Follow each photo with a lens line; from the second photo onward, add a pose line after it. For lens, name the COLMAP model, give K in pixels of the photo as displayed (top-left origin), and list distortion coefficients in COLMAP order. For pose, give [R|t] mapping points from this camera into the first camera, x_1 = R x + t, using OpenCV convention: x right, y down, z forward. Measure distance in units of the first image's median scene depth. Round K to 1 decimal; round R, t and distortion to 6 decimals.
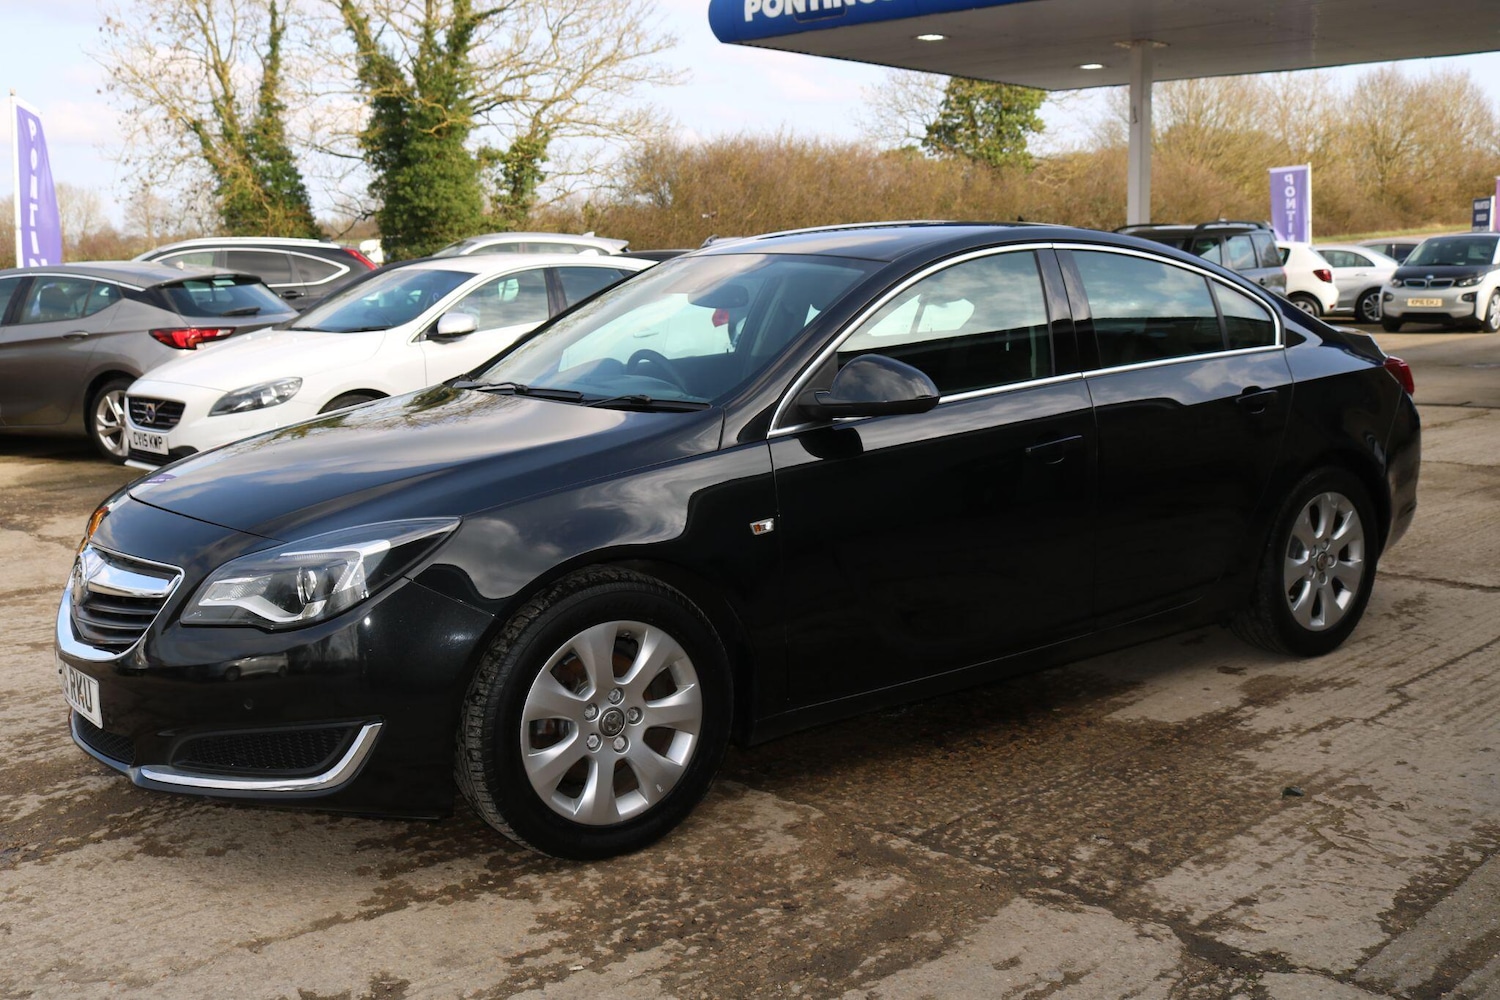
lens RADIAL K [[1472.5, 0, 749.4], [0, 1472.5, 494.6], [0, 0, 1]] dist [-0.142069, 0.147705]
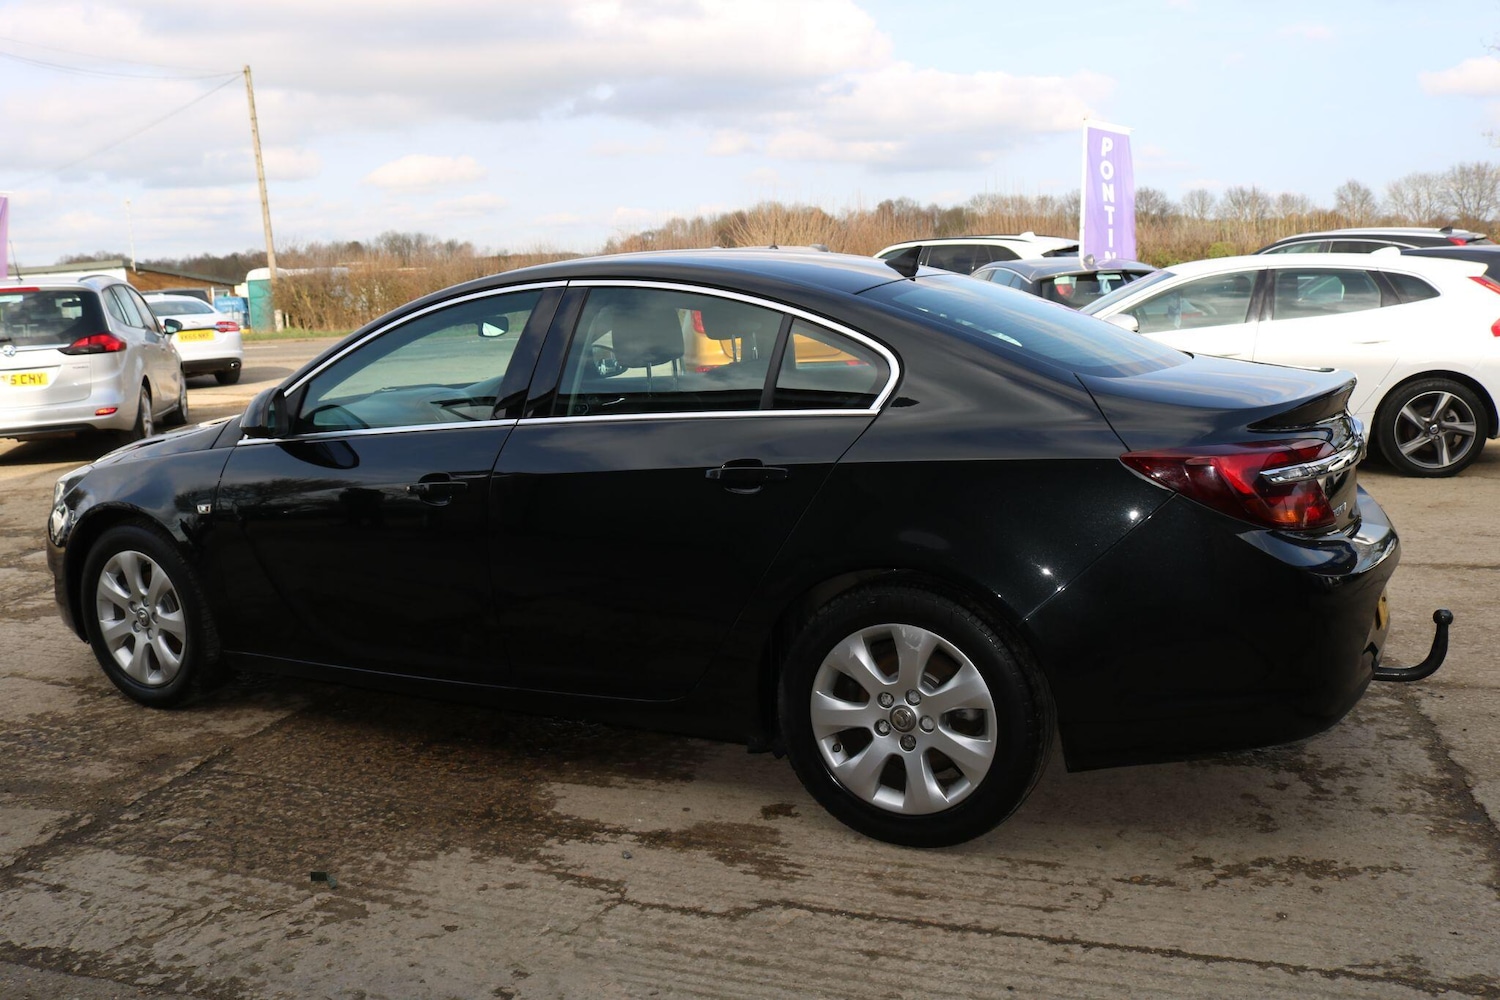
lens RADIAL K [[1281.3, 0, 750.0], [0, 1281.3, 500.0], [0, 0, 1]] dist [-0.153540, 0.126986]
pose [[0.468604, 0.150797, -0.870443, 0.793763], [-0.108396, 0.987693, 0.112754, -0.108811], [0.876733, 0.041516, 0.479182, 0.565142]]
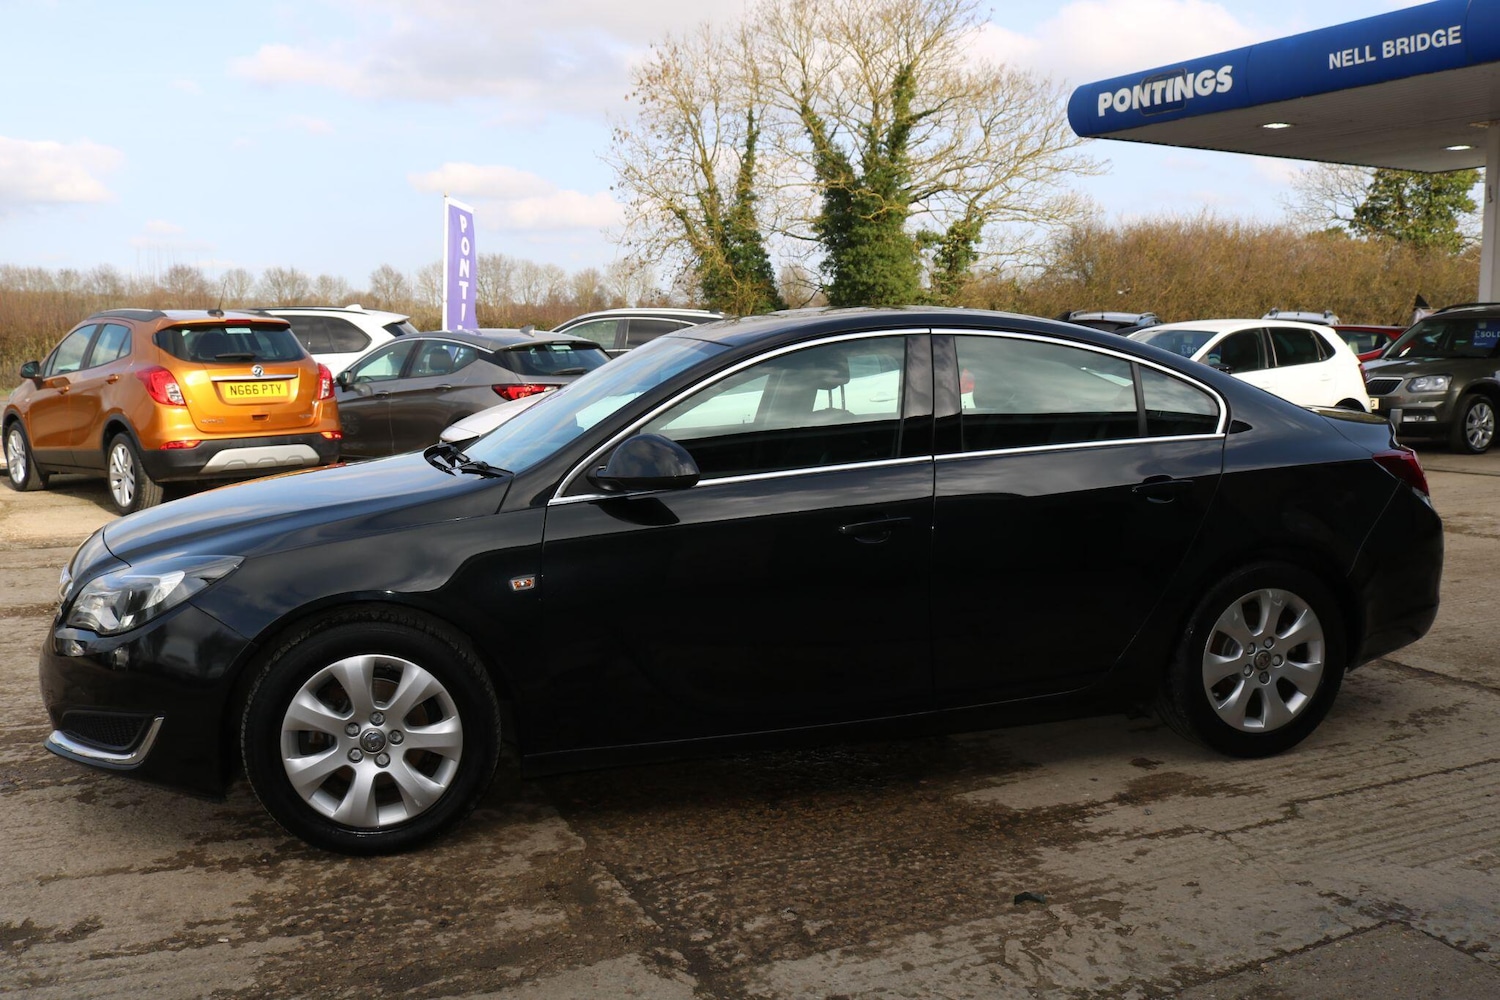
lens RADIAL K [[1291.3, 0, 750.0], [0, 1291.3, 500.0], [0, 0, 1]] dist [-0.149509, 0.122683]
pose [[0.938761, 0.051253, -0.340736, 0.319171], [-0.059911, 0.998092, -0.014929, -0.024029], [0.339321, 0.034429, 0.940041, 0.086392]]
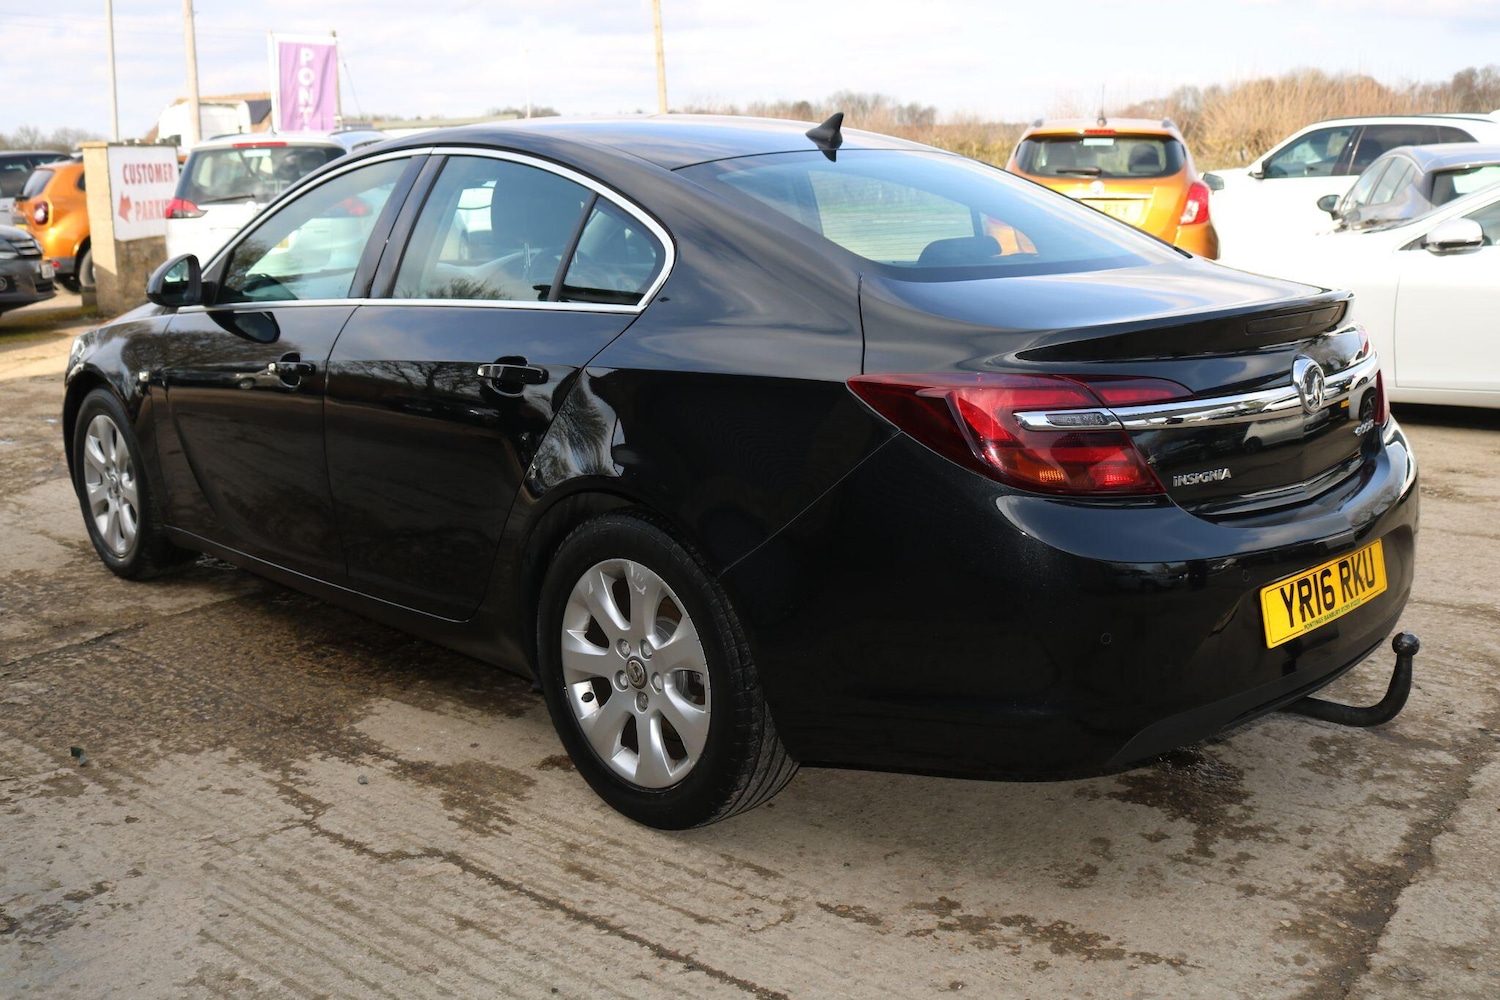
lens RADIAL K [[1515.8, 0, 750.0], [0, 1515.8, 500.0], [0, 0, 1]] dist [-0.133841, 0.129161]
pose [[0.152406, 0.229343, -0.961340, 0.886642], [-0.145535, 0.967307, 0.207695, -0.143612], [0.977544, 0.108255, 0.180801, 0.827355]]
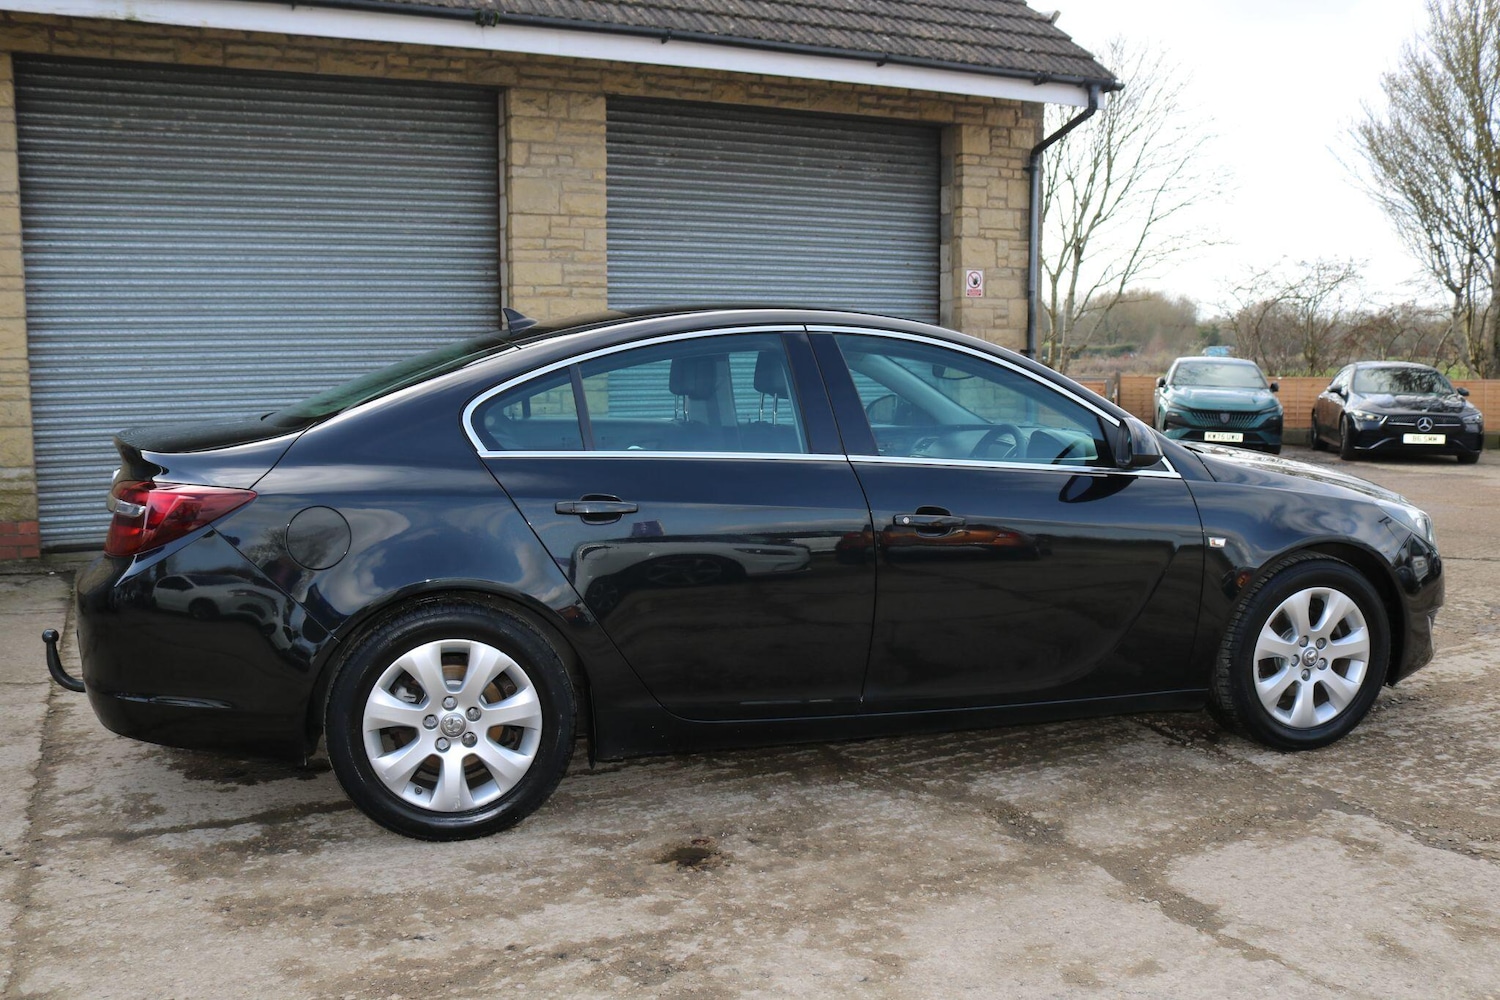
lens RADIAL K [[1304.1, 0, 754.8], [0, 1304.1, 501.4], [0, 0, 1]] dist [-0.152144, 0.125160]
pose [[-0.946744, -0.027814, 0.320784, -0.170029], [0.063693, 0.960398, 0.271255, -0.265570], [-0.315625, 0.277241, -0.907479, 1.650873]]
